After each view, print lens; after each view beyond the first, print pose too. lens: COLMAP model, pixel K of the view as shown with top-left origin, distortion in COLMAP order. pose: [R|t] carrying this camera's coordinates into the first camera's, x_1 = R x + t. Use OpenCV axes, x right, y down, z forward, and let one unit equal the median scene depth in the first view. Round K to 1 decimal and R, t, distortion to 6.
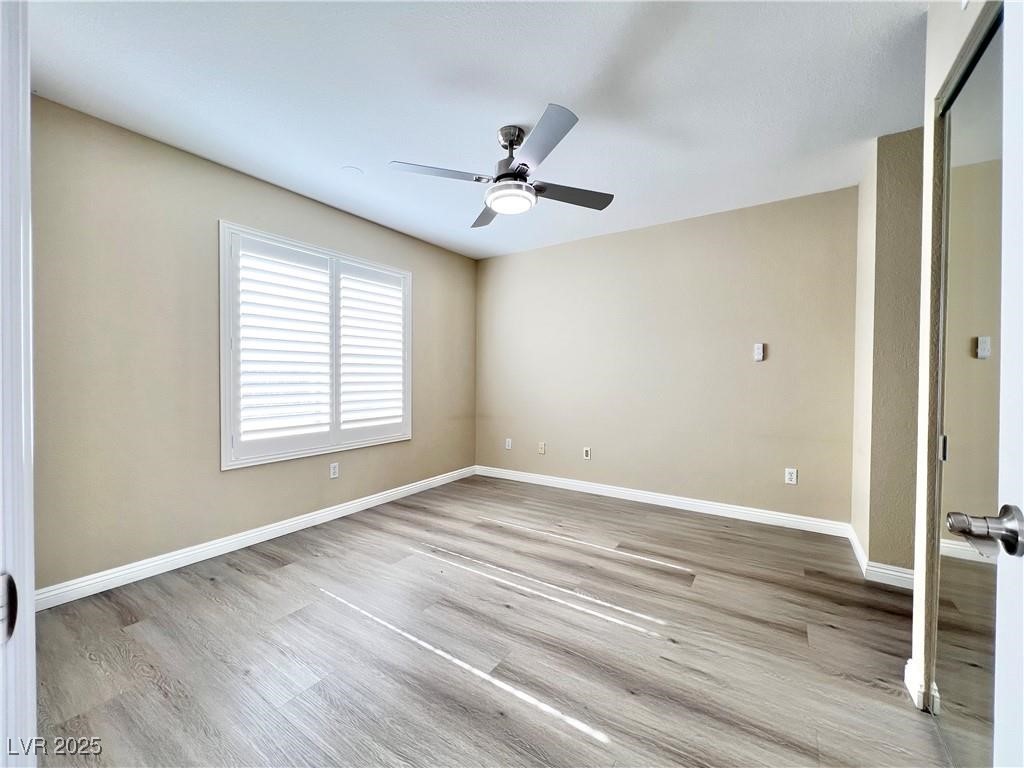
lens RADIAL K [[403.3, 0, 512.0], [0, 403.3, 384.0], [0, 0, 1]] dist [0.002172, 0.000098]
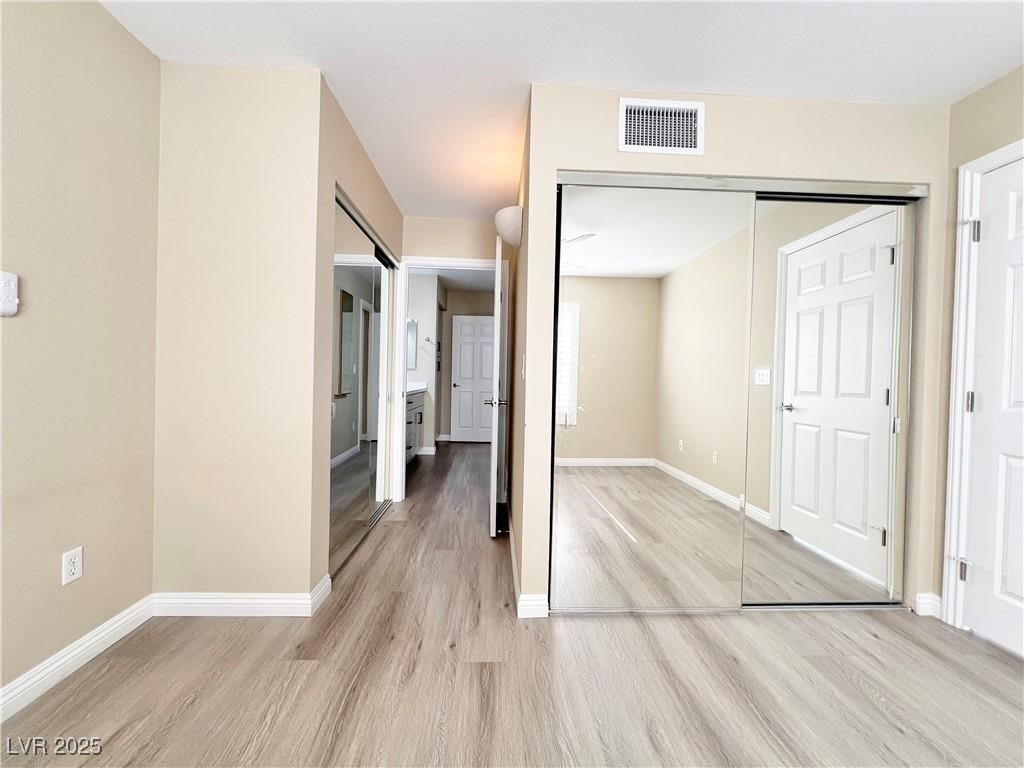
lens RADIAL K [[403.3, 0, 512.0], [0, 403.3, 384.0], [0, 0, 1]] dist [0.002172, 0.000098]
pose [[-0.588115, -0.028204, 0.808286, 0.003199], [-0.010850, 0.999577, 0.026984, -0.006368], [-0.808705, 0.007100, -0.588172, 1.119198]]
